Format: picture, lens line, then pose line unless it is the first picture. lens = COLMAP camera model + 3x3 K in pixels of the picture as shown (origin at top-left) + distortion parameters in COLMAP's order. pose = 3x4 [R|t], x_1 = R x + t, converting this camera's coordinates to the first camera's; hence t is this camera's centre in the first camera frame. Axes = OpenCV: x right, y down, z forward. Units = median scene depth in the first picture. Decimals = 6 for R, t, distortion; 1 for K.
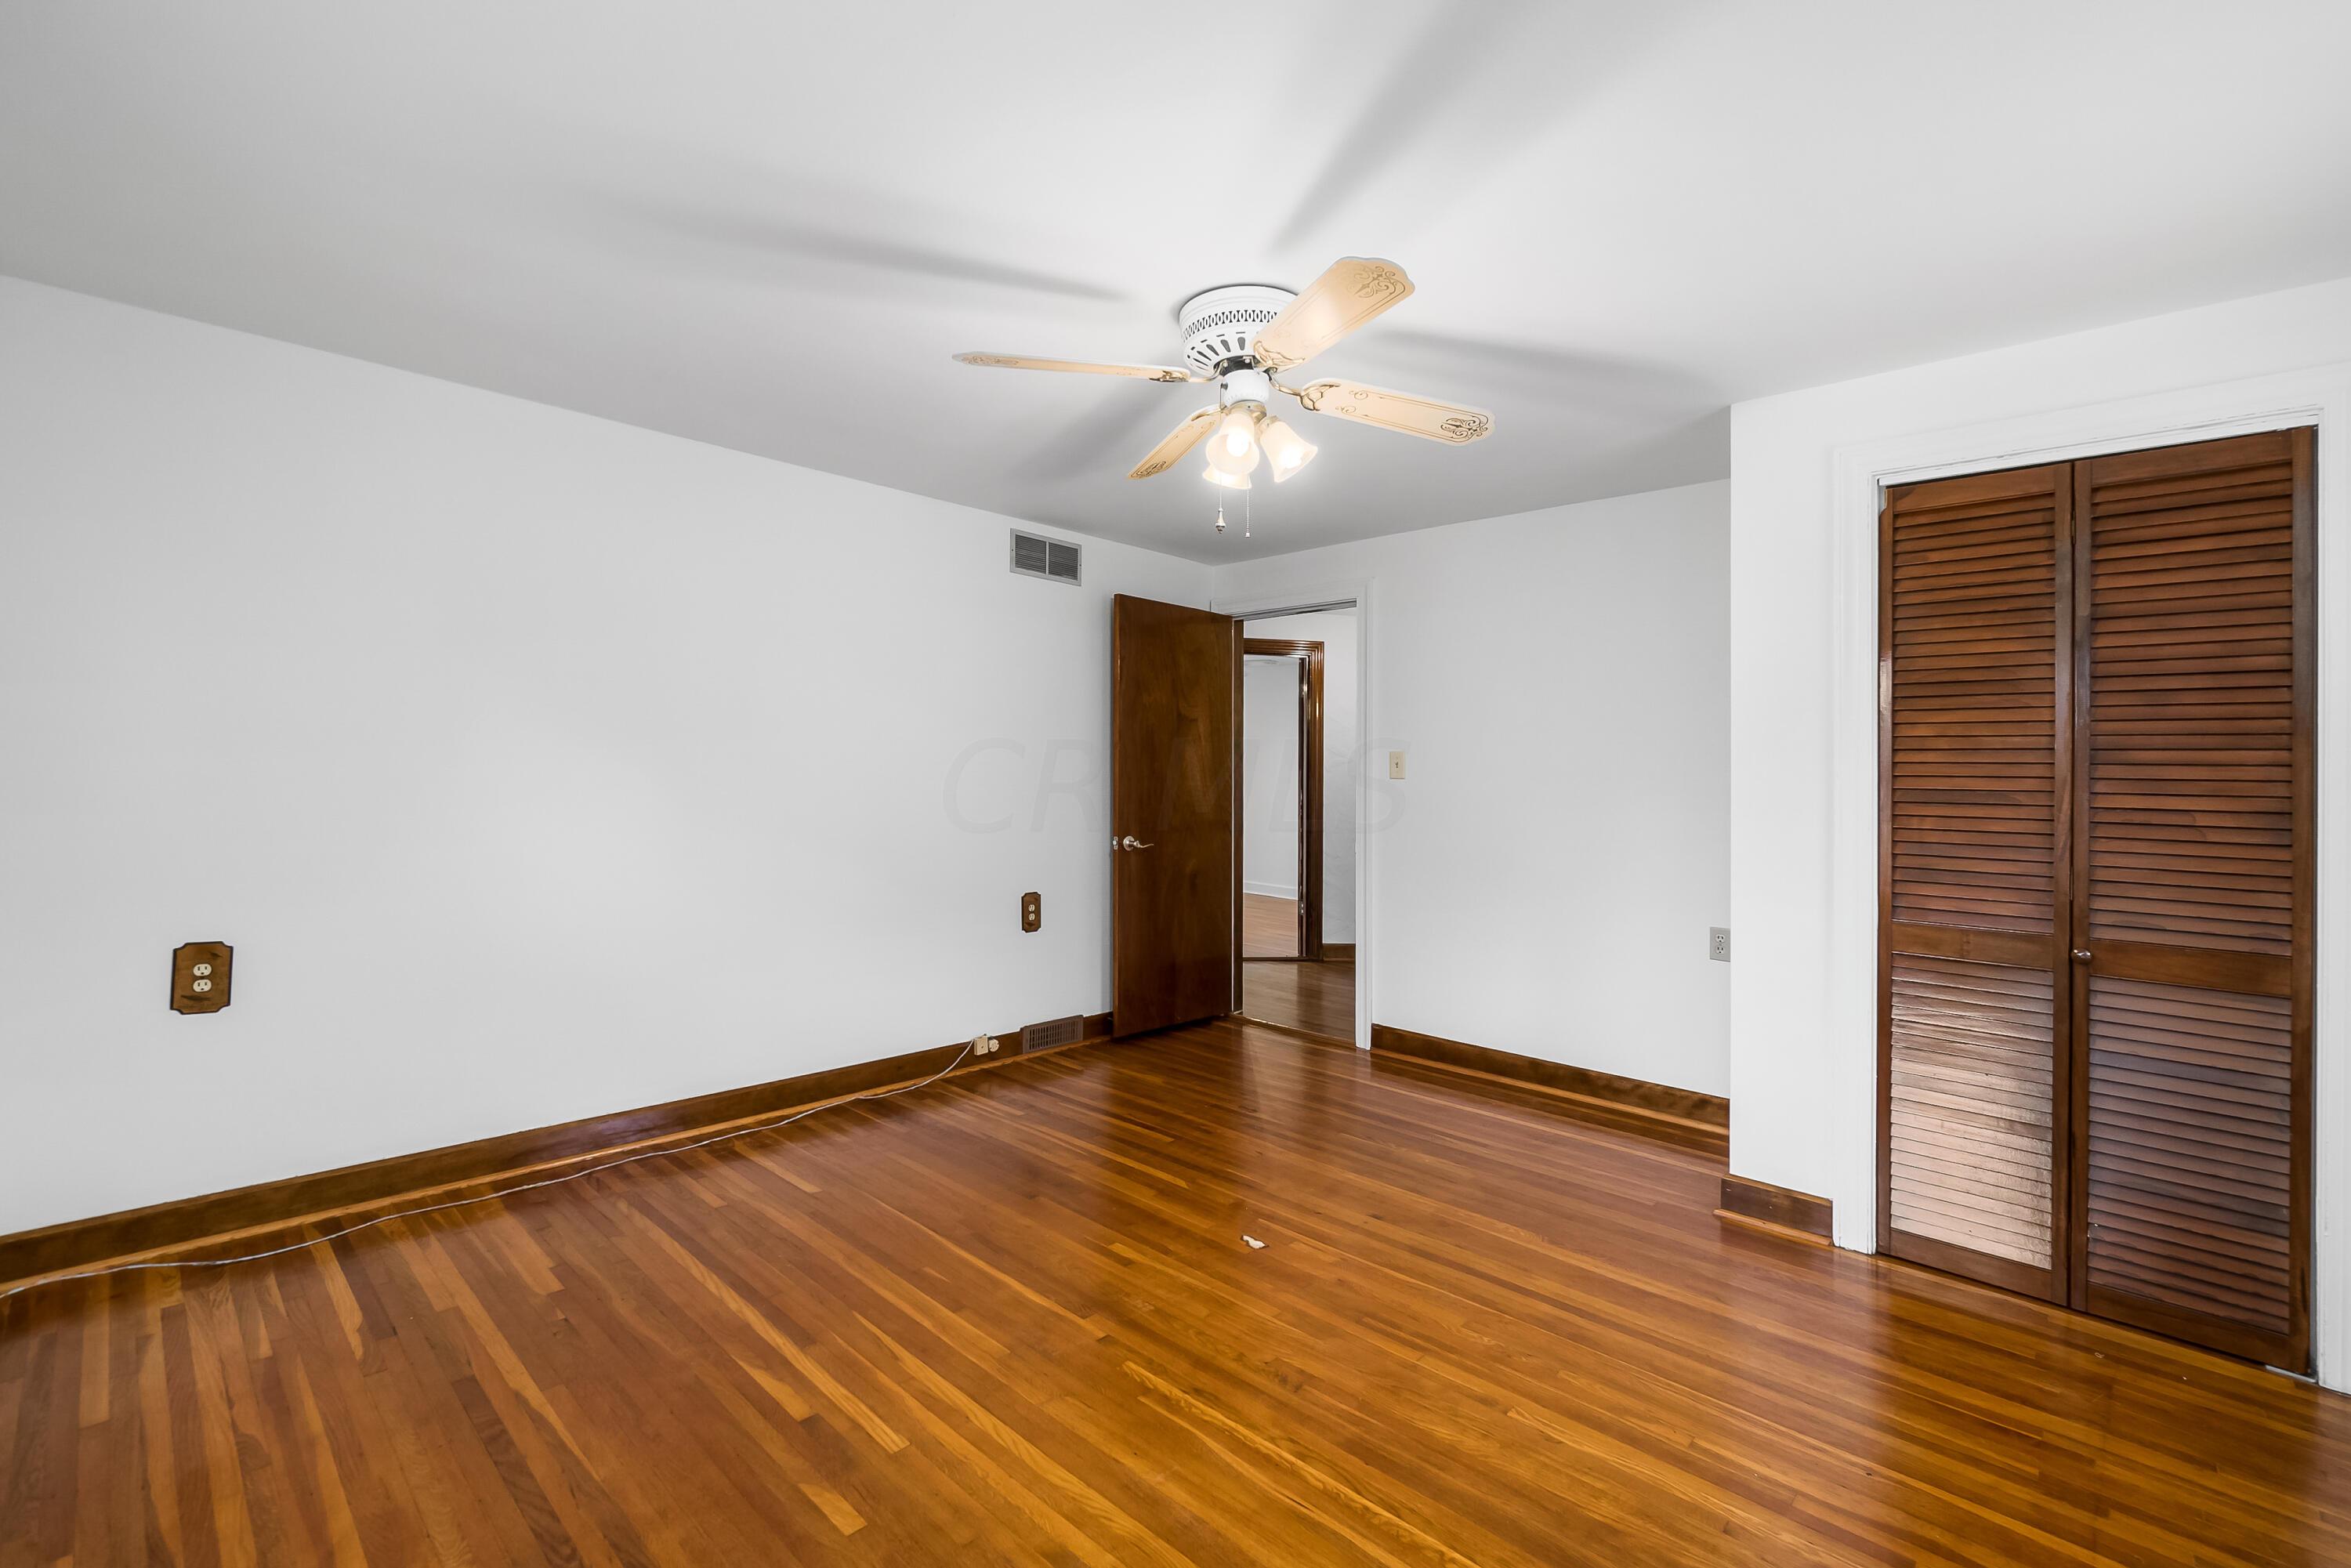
lens RADIAL K [[1023.4, 0, 1186.2], [0, 1023.4, 765.4], [0, 0, 1]] dist [0.001789, 0.000267]
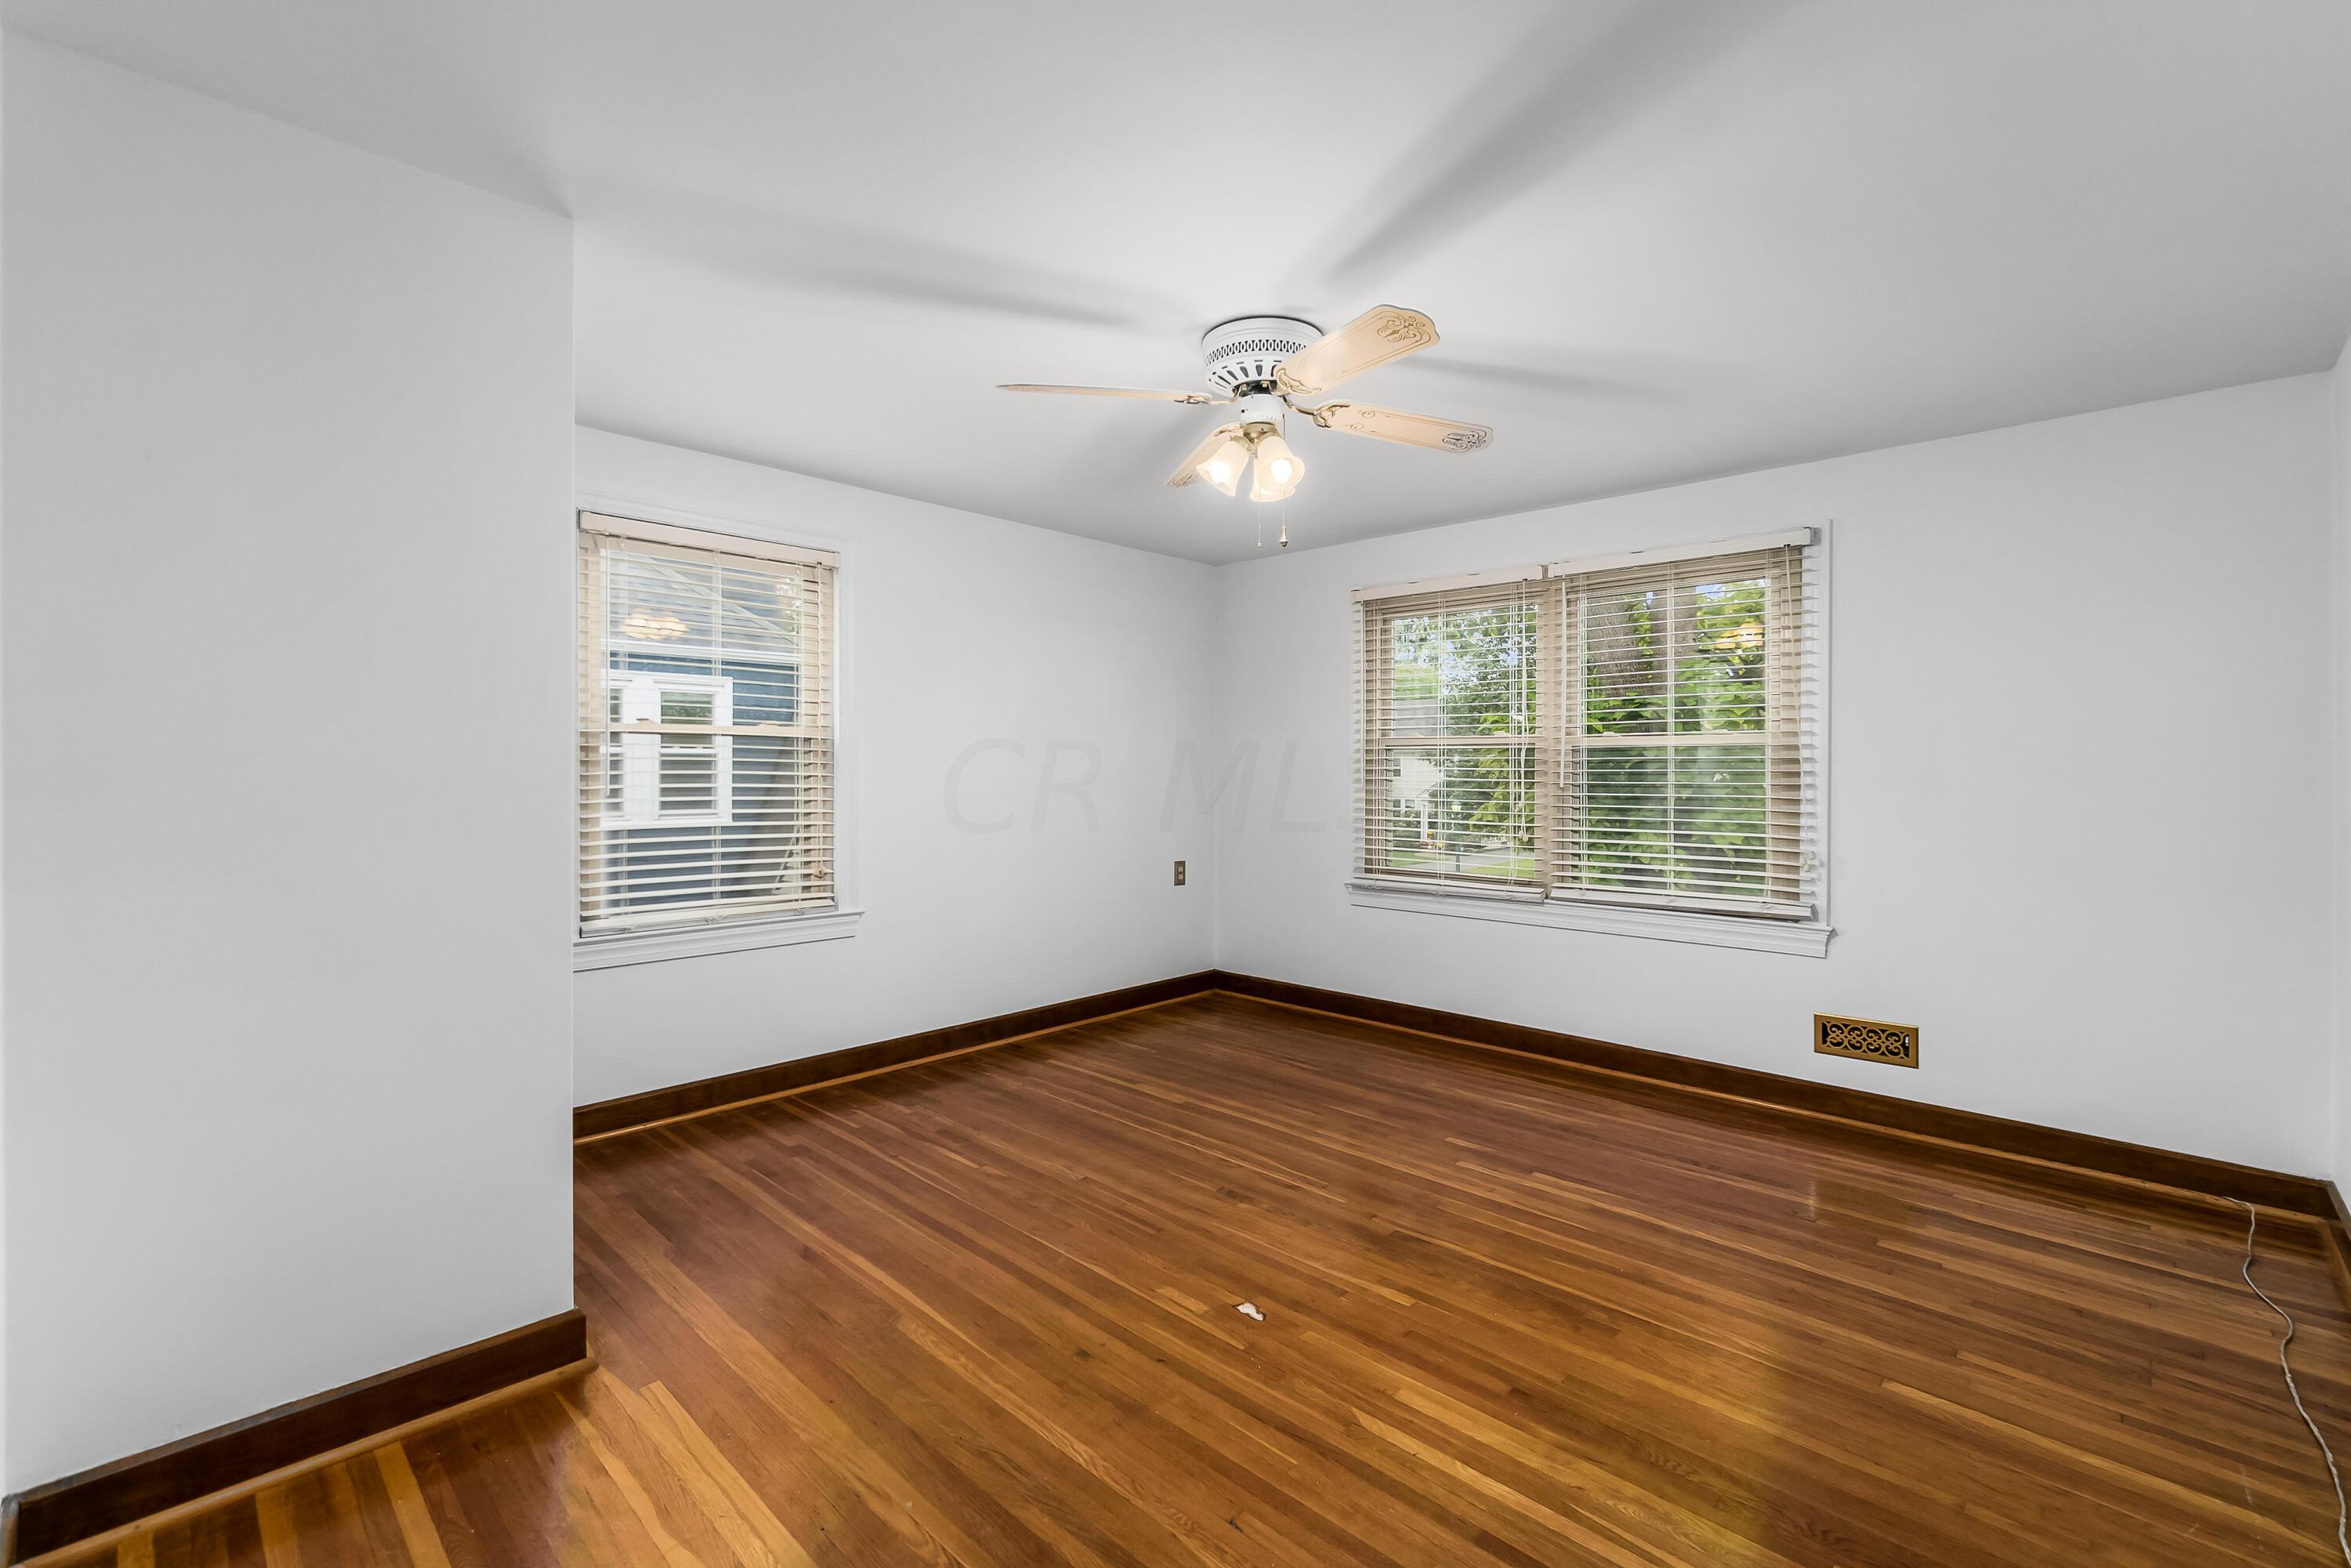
lens RADIAL K [[1023.4, 0, 1186.2], [0, 1023.4, 765.4], [0, 0, 1]] dist [0.001789, 0.000267]
pose [[-0.999613, -0.027799, 0.000869, 0.155705], [-0.027802, 0.999610, -0.002684, 0.018300], [-0.000794, -0.002707, -0.999996, 2.201118]]
